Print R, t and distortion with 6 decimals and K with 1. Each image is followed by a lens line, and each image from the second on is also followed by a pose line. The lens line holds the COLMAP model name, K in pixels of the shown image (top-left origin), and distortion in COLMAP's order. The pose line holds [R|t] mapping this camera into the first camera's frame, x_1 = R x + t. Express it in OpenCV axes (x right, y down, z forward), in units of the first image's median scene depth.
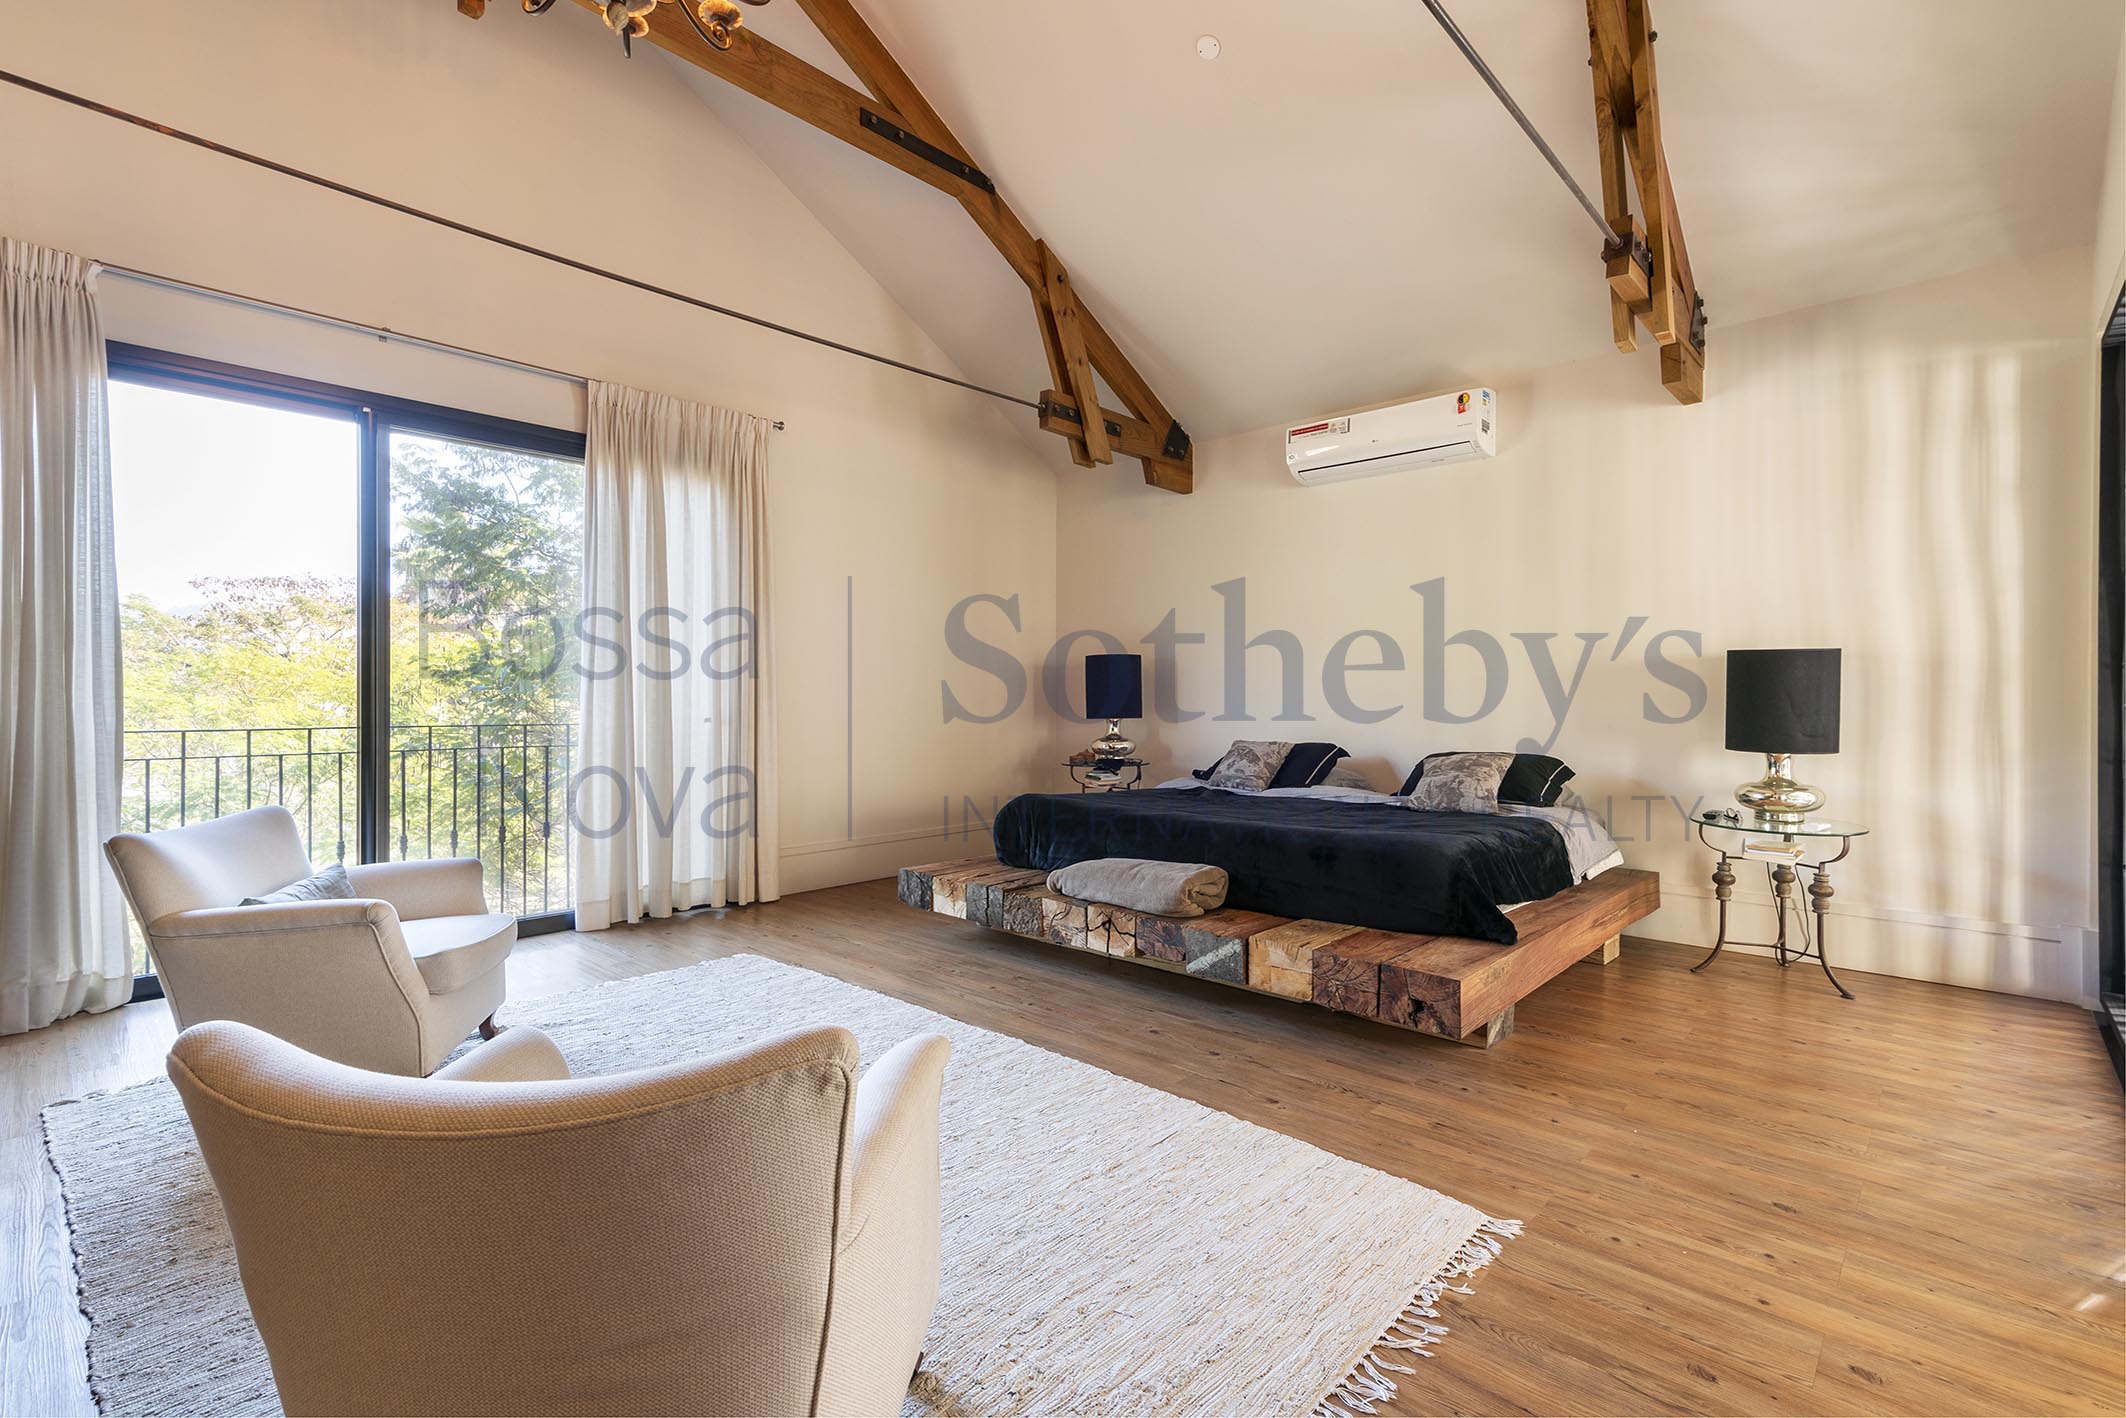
lens RADIAL K [[963.8, 0, 1060.9], [0, 963.8, 709.3], [0, 0, 1]] dist [0.013097, -0.000323]
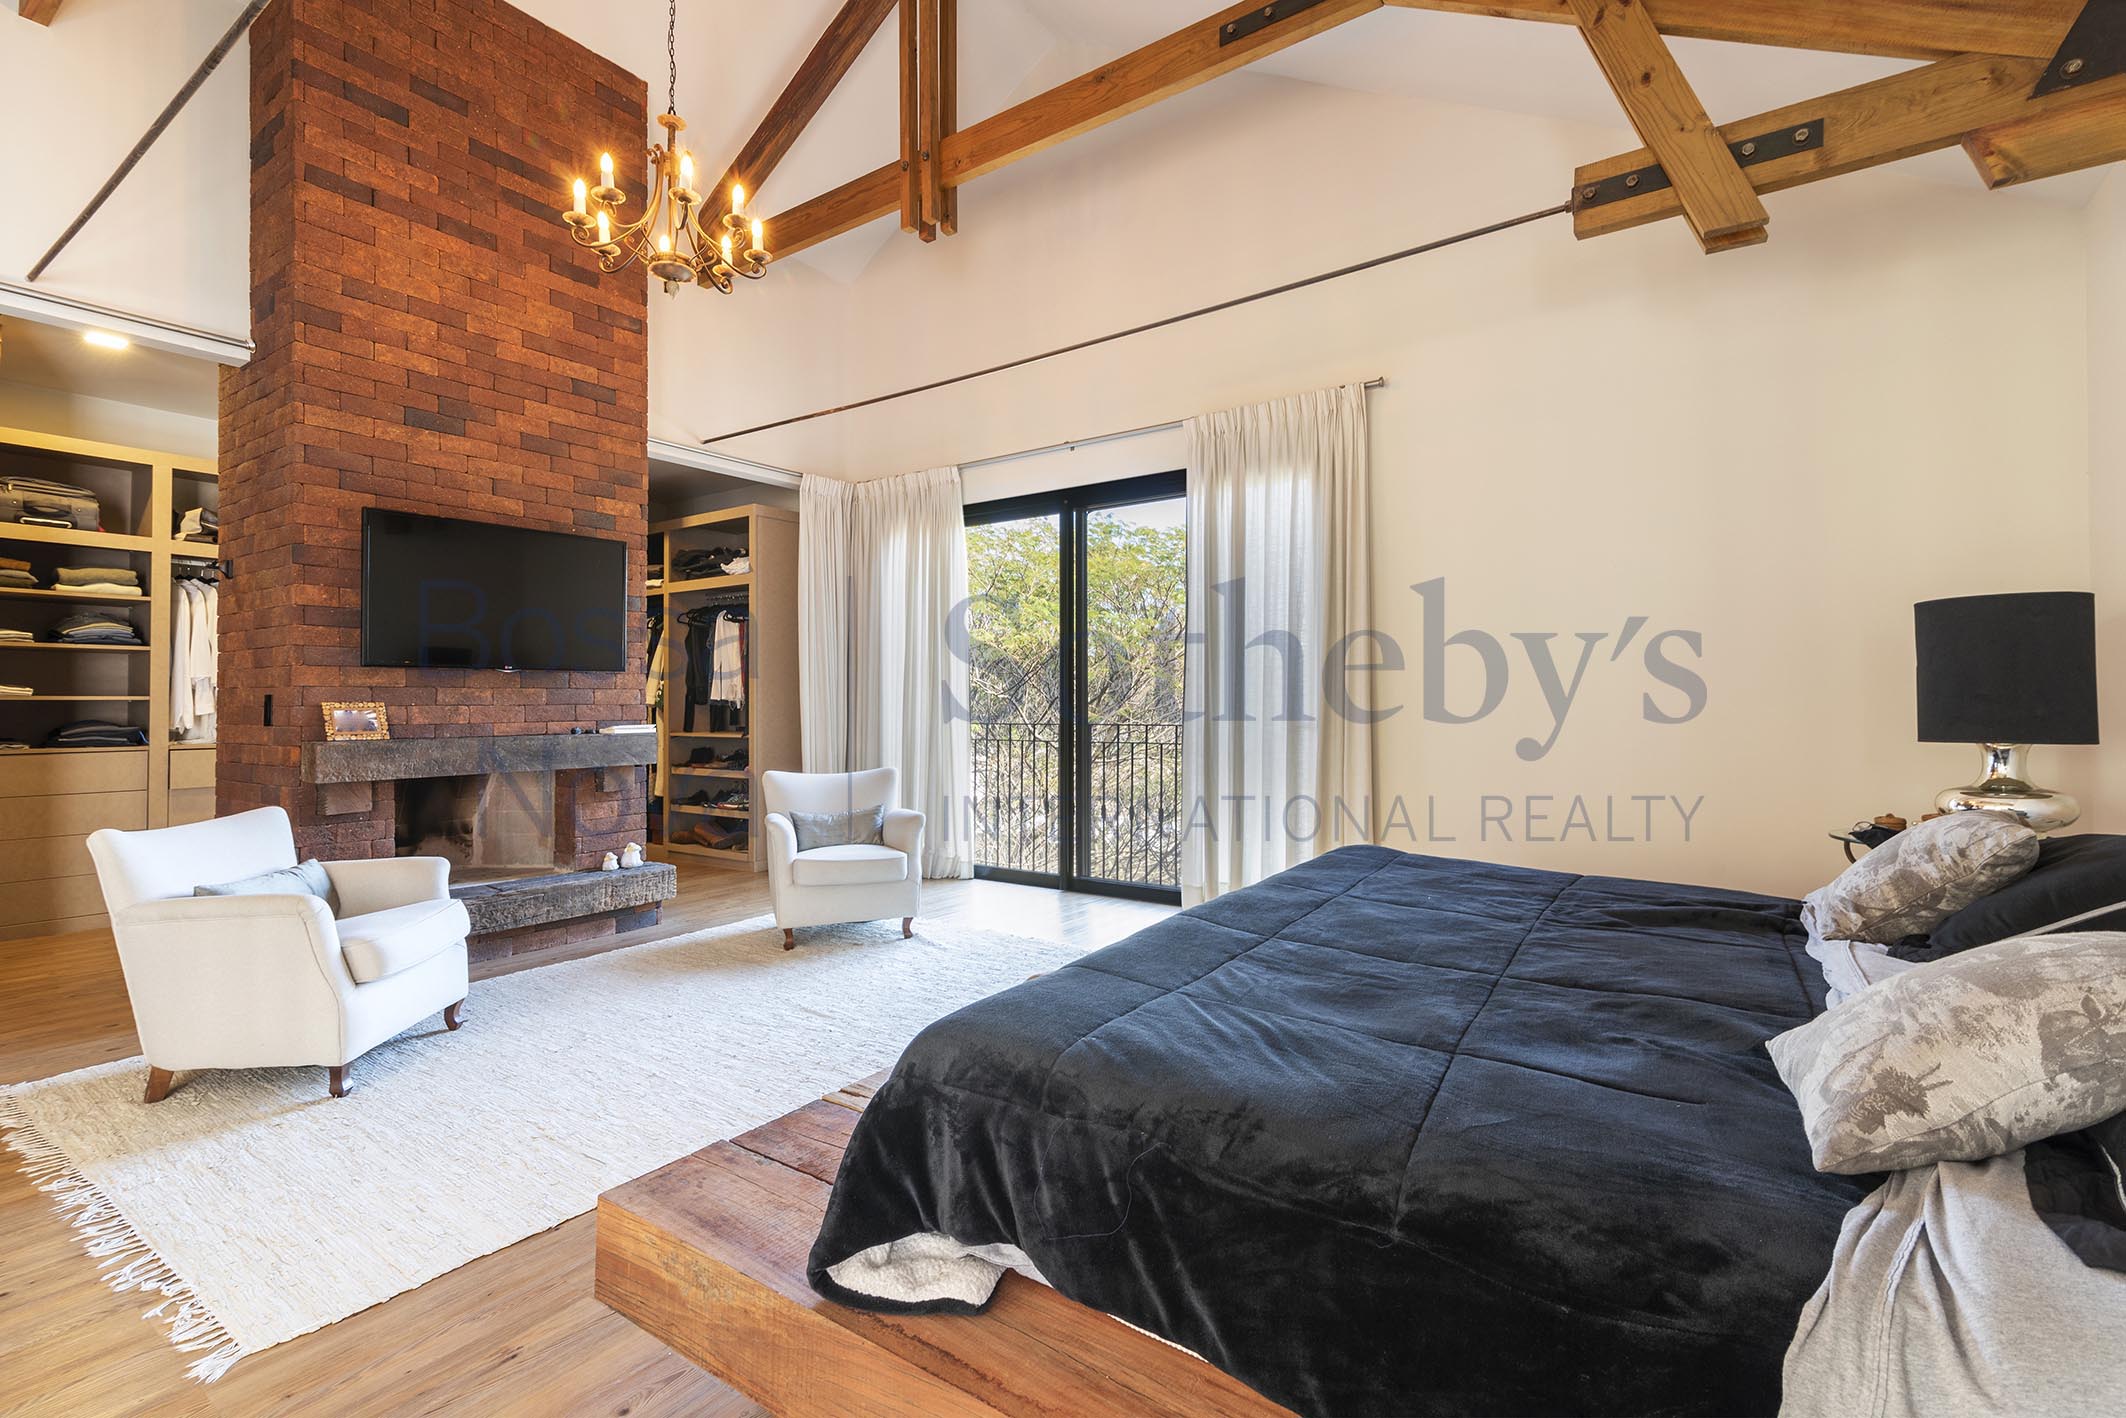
lens RADIAL K [[963.8, 0, 1059.5], [0, 963.8, 706.4], [0, 0, 1]] dist [0.013097, -0.000323]
pose [[0.128829, 0.000551, -0.991667, 0.799897], [-0.001518, 0.999999, 0.000358, -0.011476], [0.991666, 0.001460, 0.128829, 0.936470]]
